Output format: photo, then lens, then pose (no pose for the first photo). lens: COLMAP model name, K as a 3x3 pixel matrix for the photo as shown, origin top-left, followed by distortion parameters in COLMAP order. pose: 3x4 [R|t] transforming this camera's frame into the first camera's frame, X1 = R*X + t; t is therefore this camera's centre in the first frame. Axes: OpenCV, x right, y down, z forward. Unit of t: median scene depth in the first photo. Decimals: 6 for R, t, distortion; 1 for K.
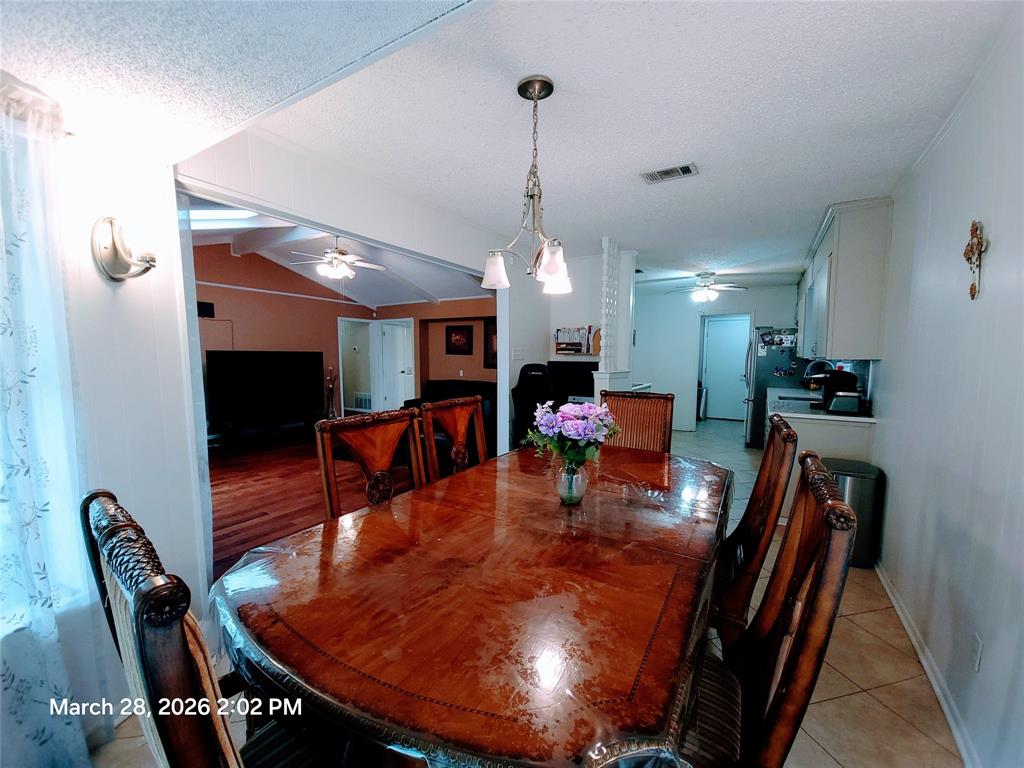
lens RADIAL K [[415.8, 0, 508.7], [0, 415.8, 389.0], [0, 0, 1]] dist [0.005082, -0.005387]
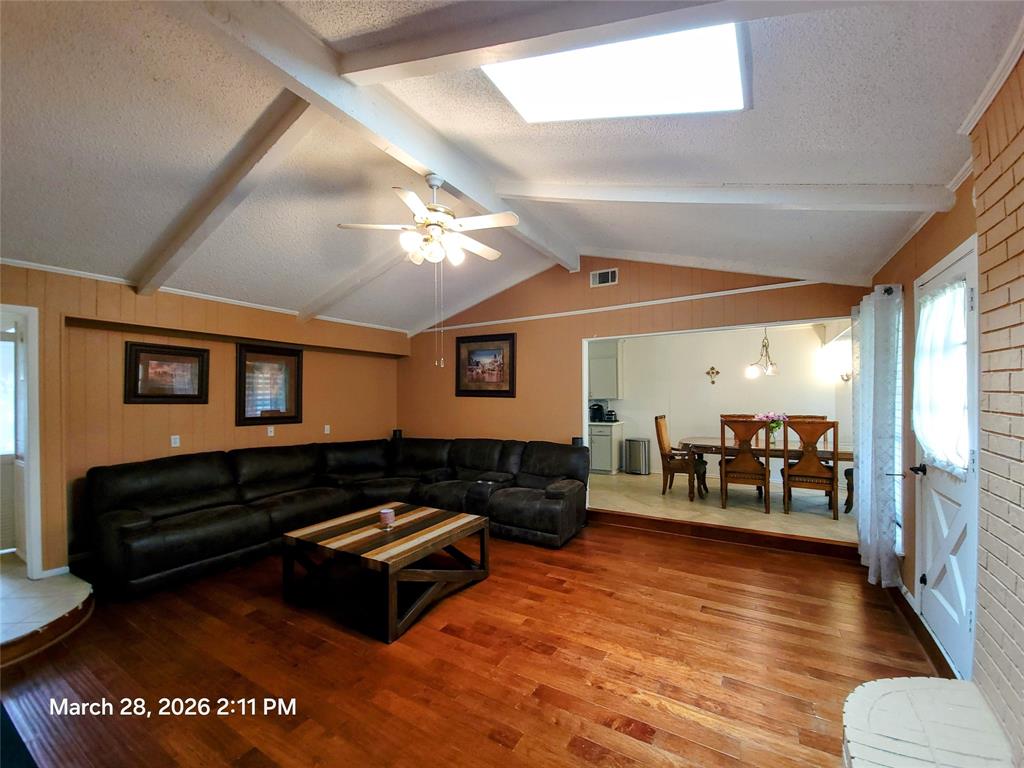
lens RADIAL K [[415.8, 0, 510.0], [0, 415.8, 391.8], [0, 0, 1]] dist [0.005082, -0.005387]
pose [[-0.006127, 0.006948, 0.999957, -1.045337], [0.093708, 0.995579, -0.006343, -0.095953], [-0.995581, 0.093665, -0.006751, 1.024550]]
